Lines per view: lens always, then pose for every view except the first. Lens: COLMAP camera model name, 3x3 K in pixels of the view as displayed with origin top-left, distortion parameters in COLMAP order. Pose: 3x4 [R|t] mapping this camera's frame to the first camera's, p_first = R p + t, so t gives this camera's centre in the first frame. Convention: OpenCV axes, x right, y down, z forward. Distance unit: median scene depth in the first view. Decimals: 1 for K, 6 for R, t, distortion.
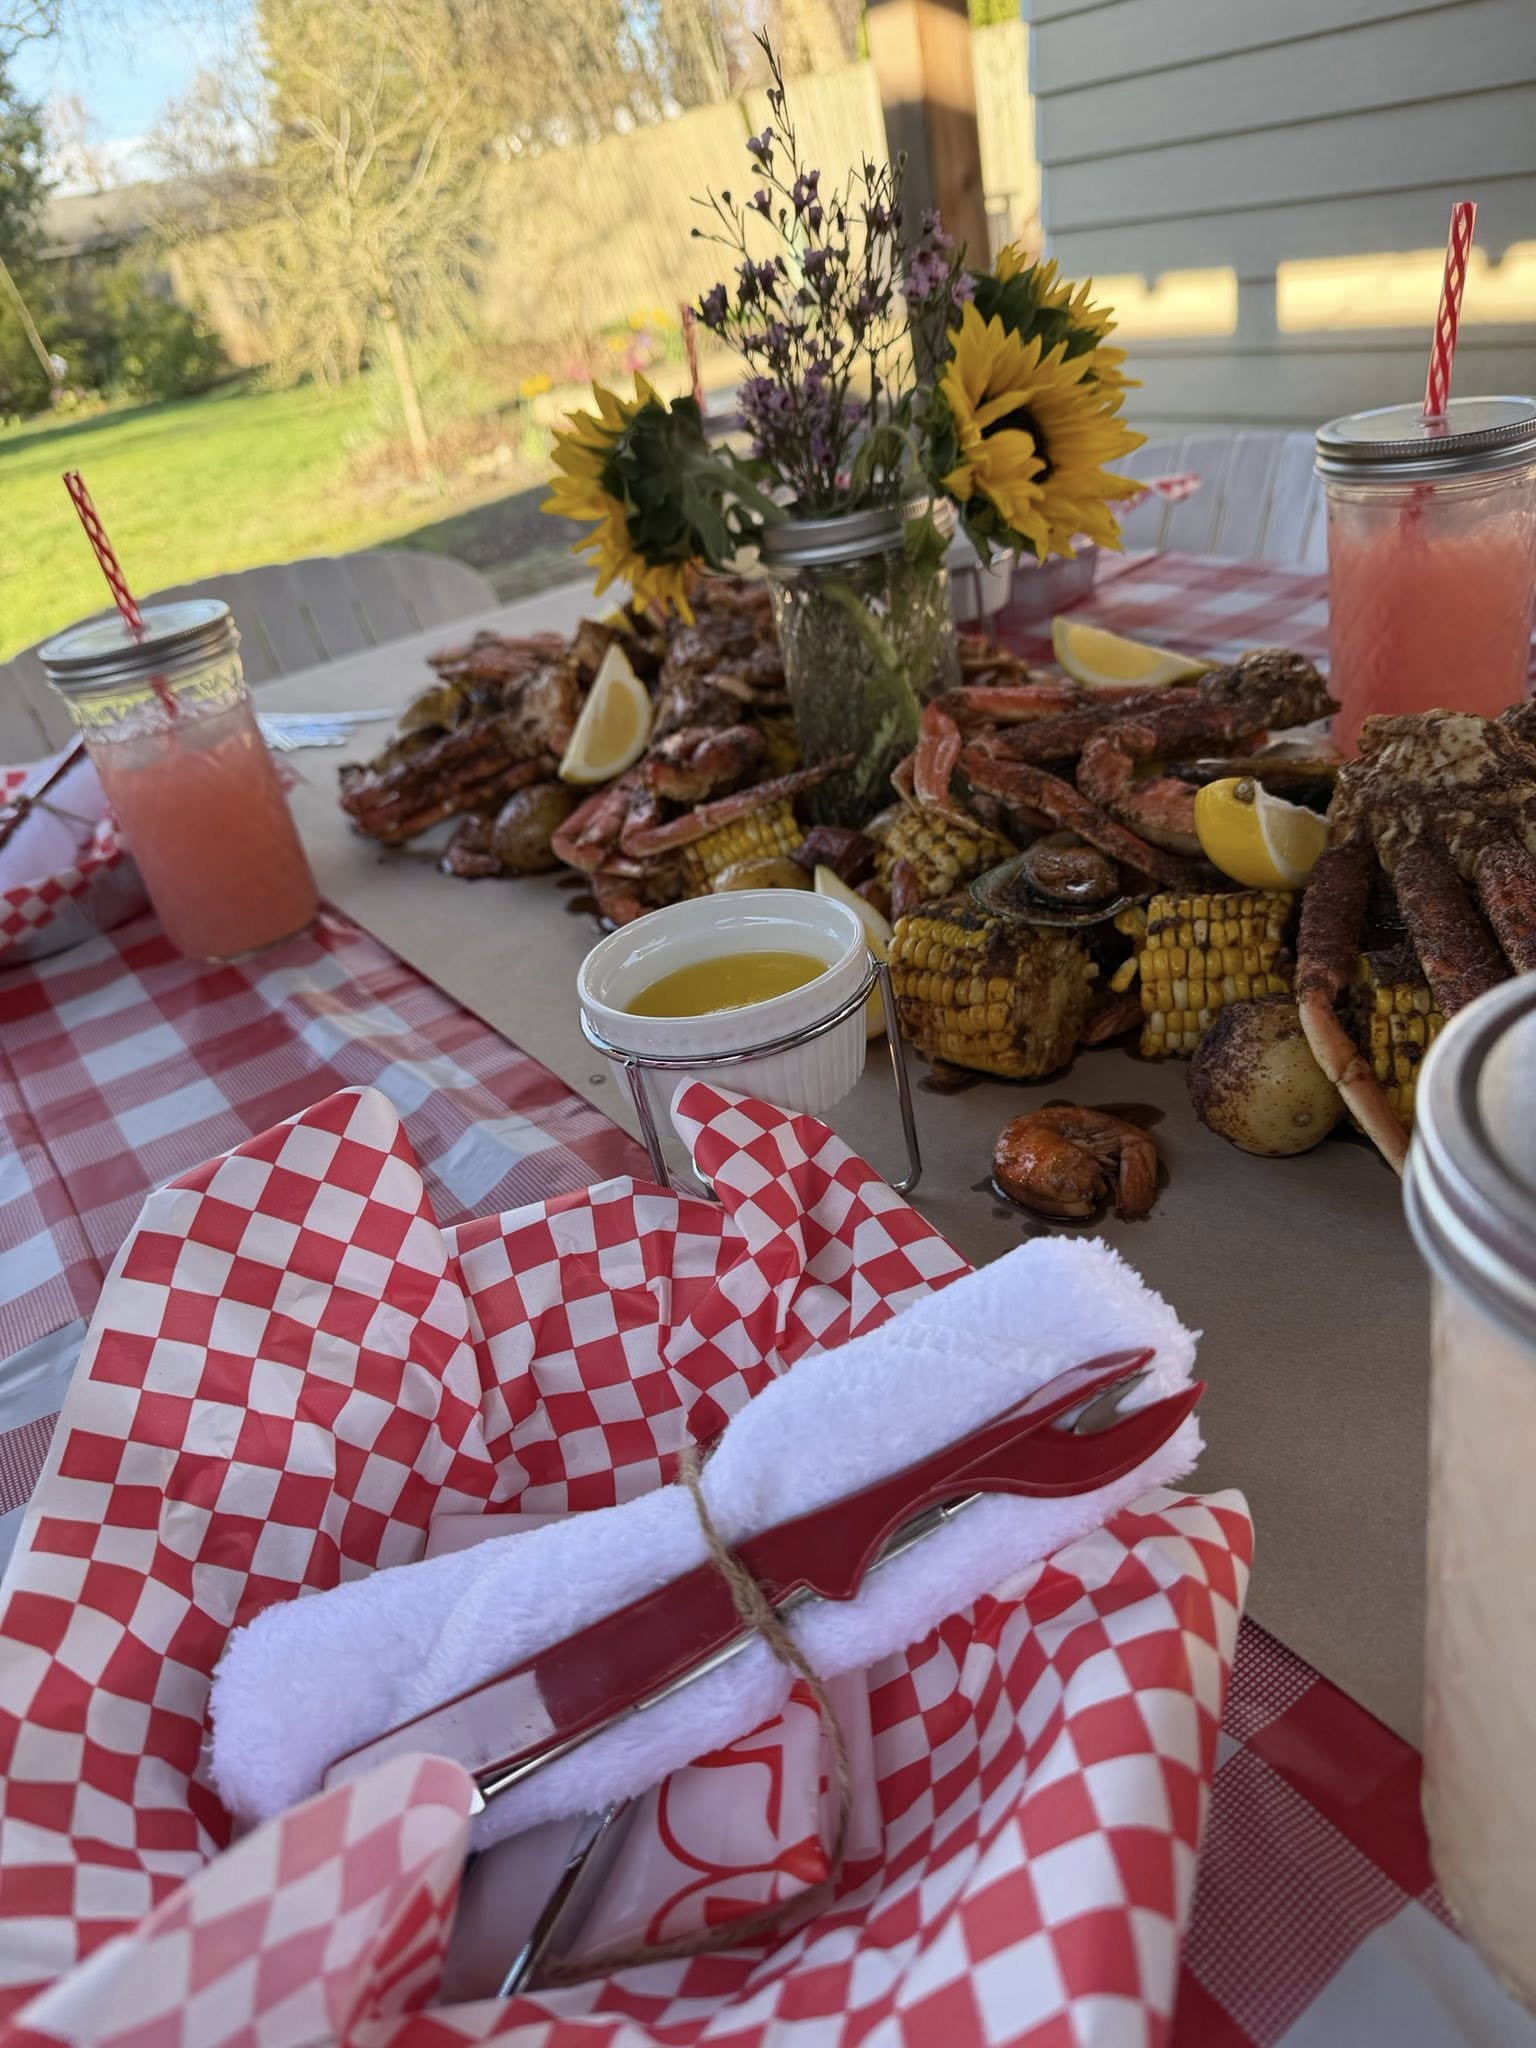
lens RADIAL K [[1498.3, 0, 781.3], [0, 1498.3, 996.8], [0, 0, 1]] dist [0.044285, -0.108520]
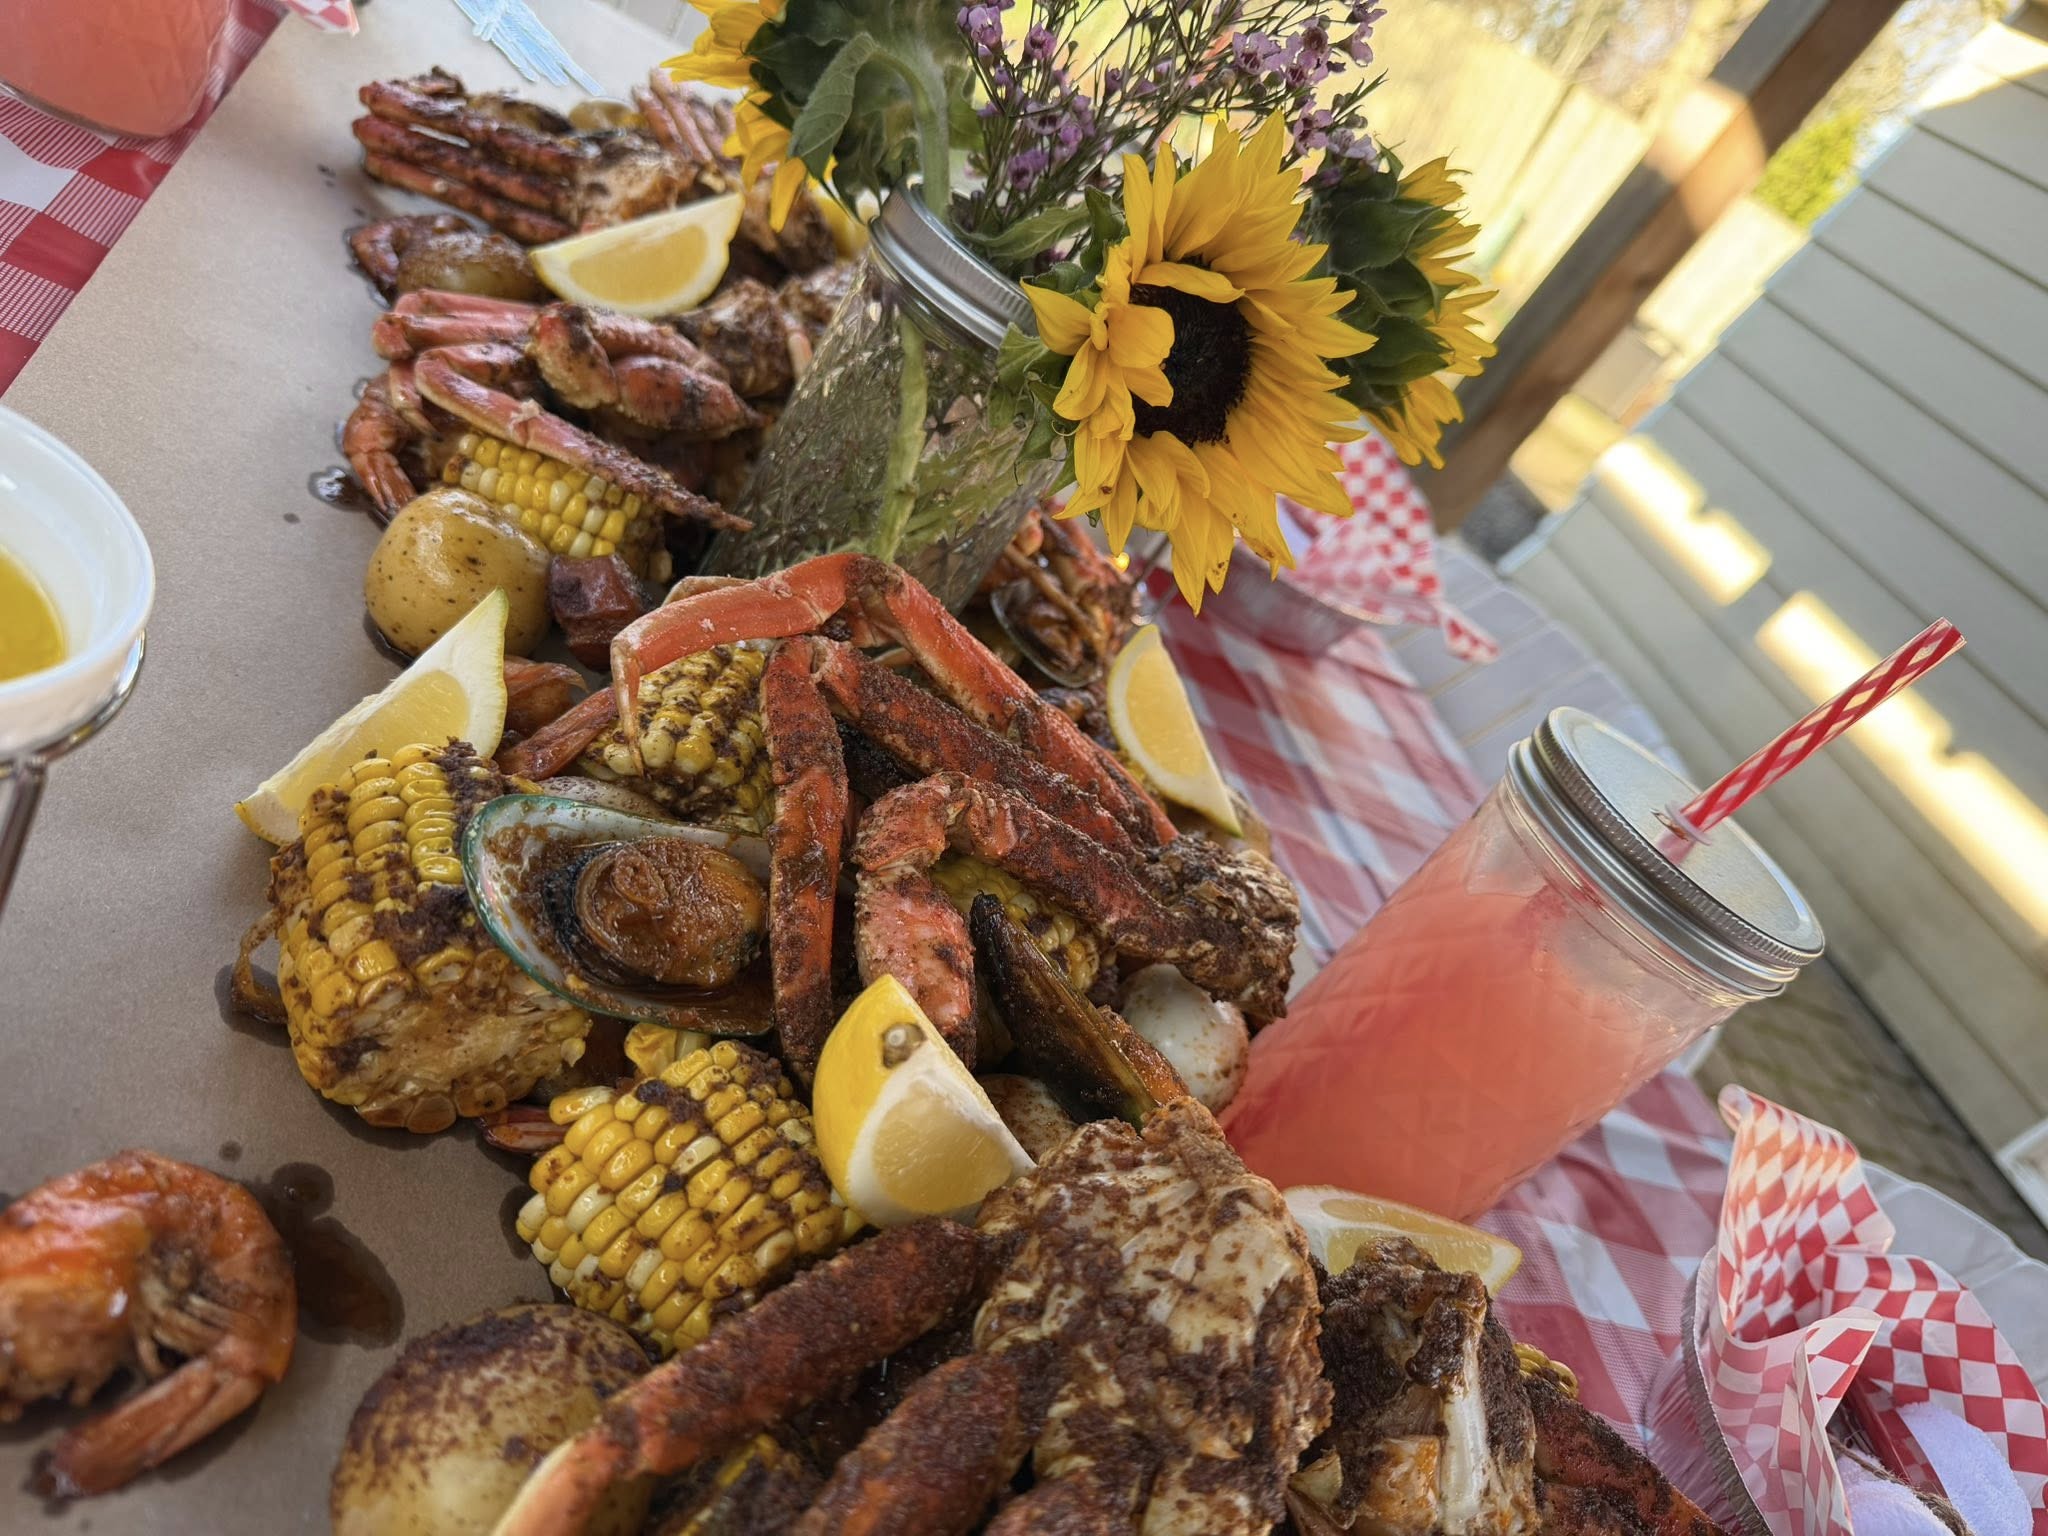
lens RADIAL K [[1487.1, 0, 1098.1], [0, 1487.1, 732.3], [0, 0, 1]] dist [0.030827, -0.106333]
pose [[0.676362, 0.734726, 0.052087, 0.223285], [-0.732593, 0.678364, -0.055948, -0.214164], [-0.076440, -0.000318, 0.997074, 0.418809]]
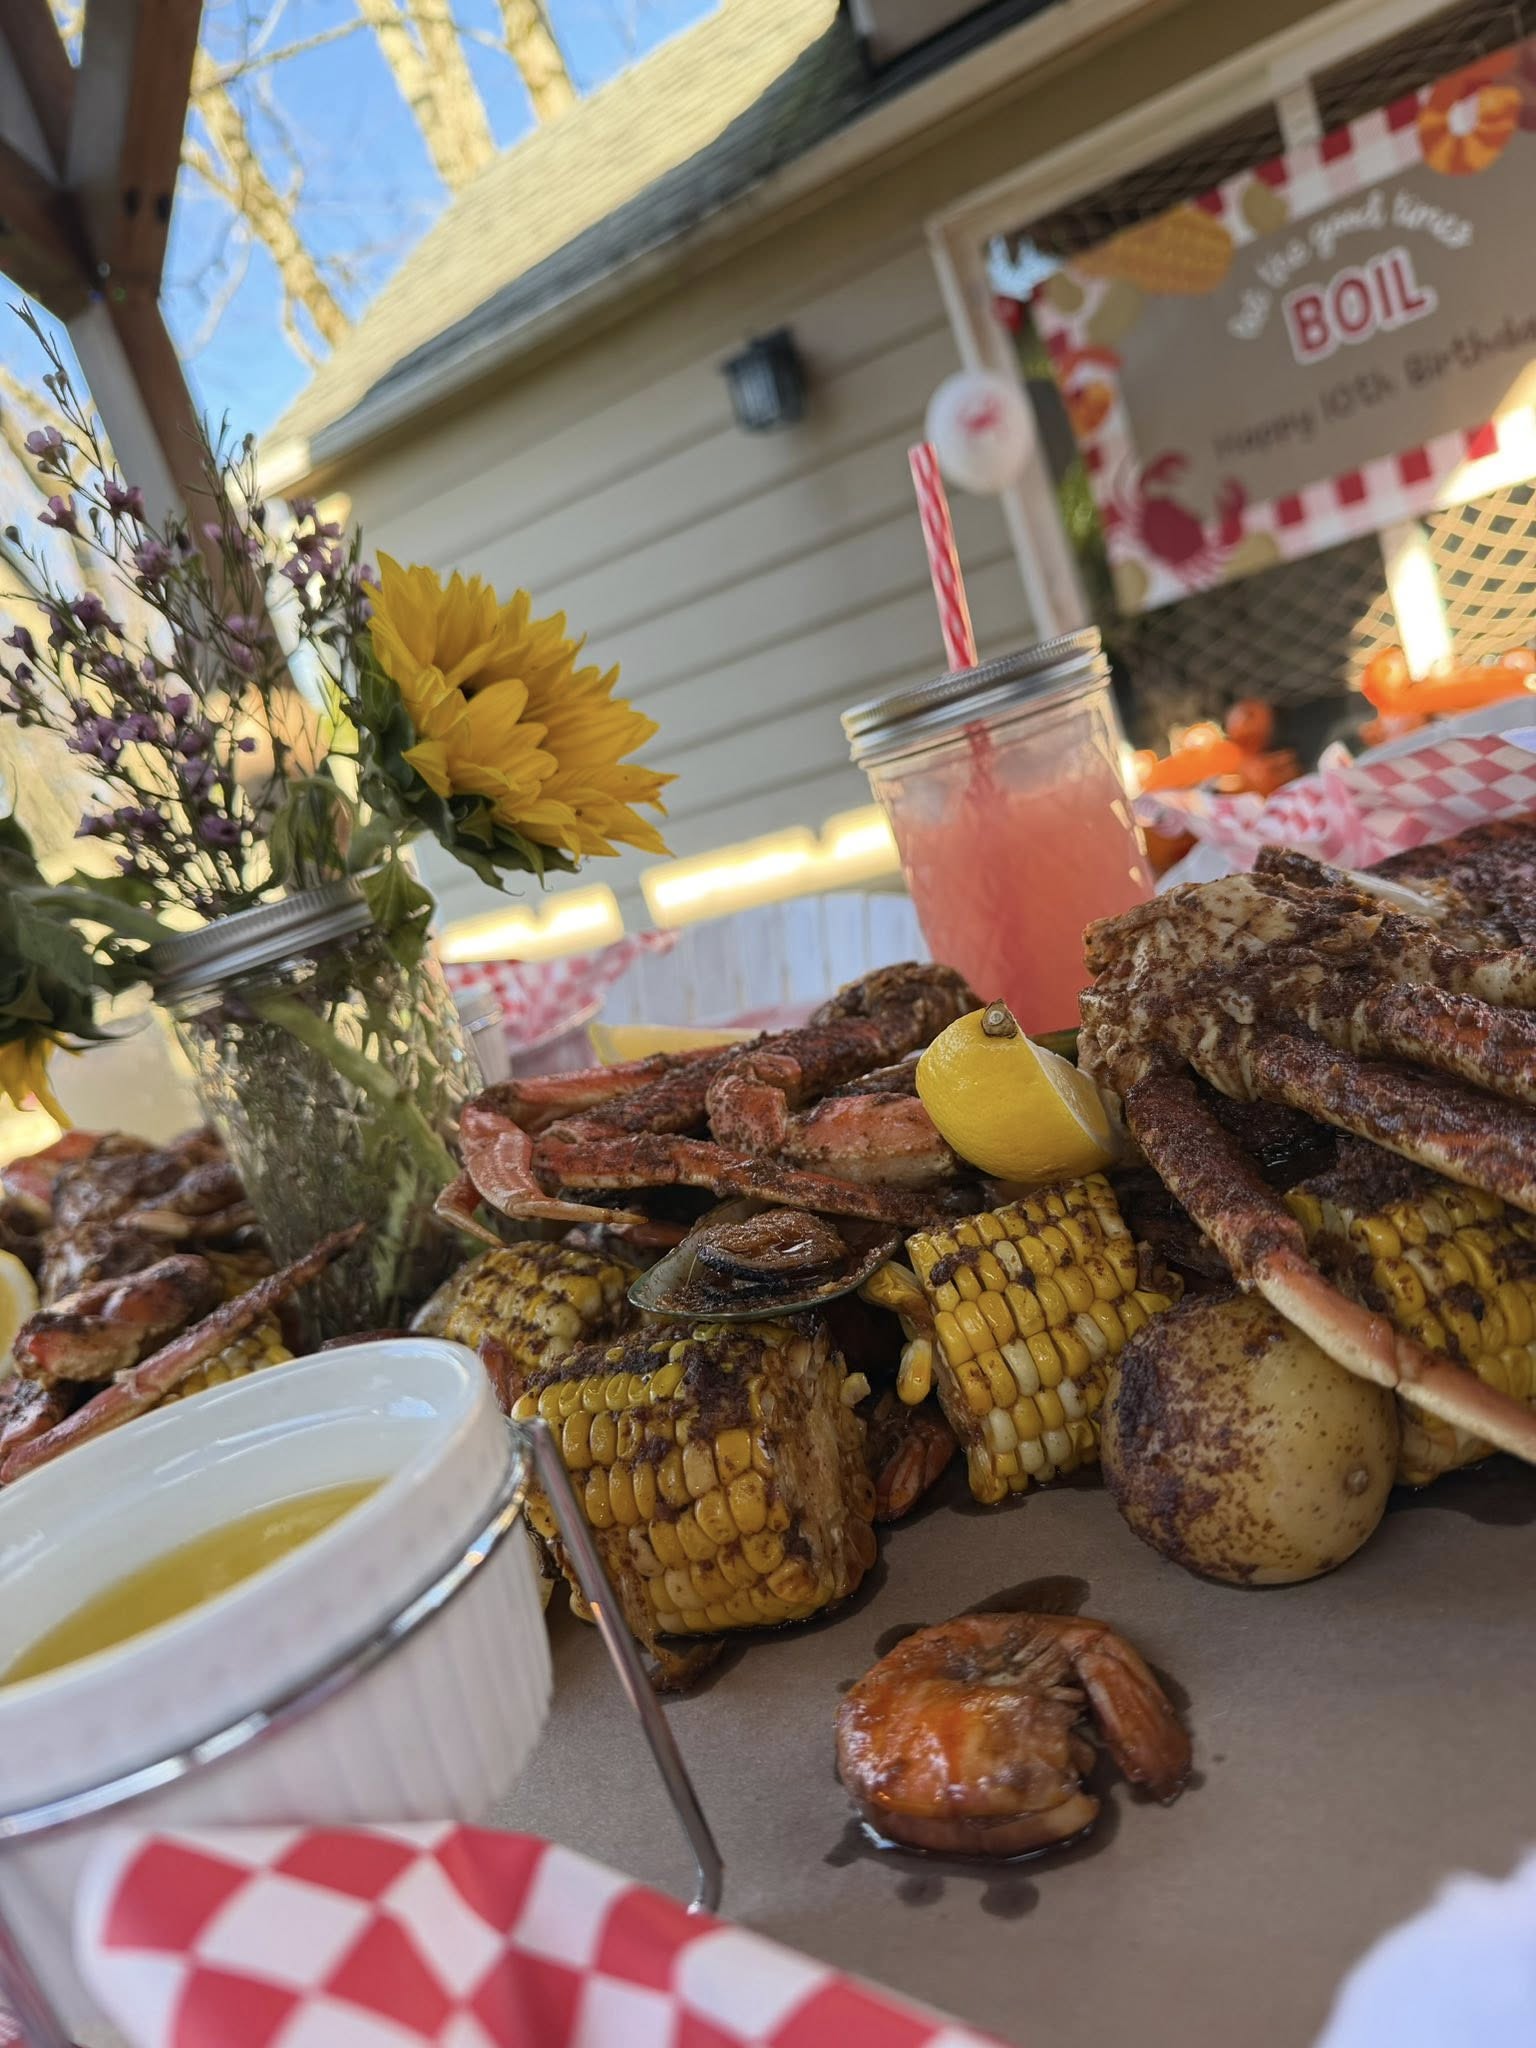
lens RADIAL K [[1498.3, 0, 781.3], [0, 1498.3, 996.8], [0, 0, 1]] dist [0.044285, -0.108520]
pose [[0.910475, -0.191399, 0.366609, -0.007758], [0.322226, 0.883982, -0.338742, 0.036863], [-0.259241, 0.426547, 0.866517, 0.425847]]
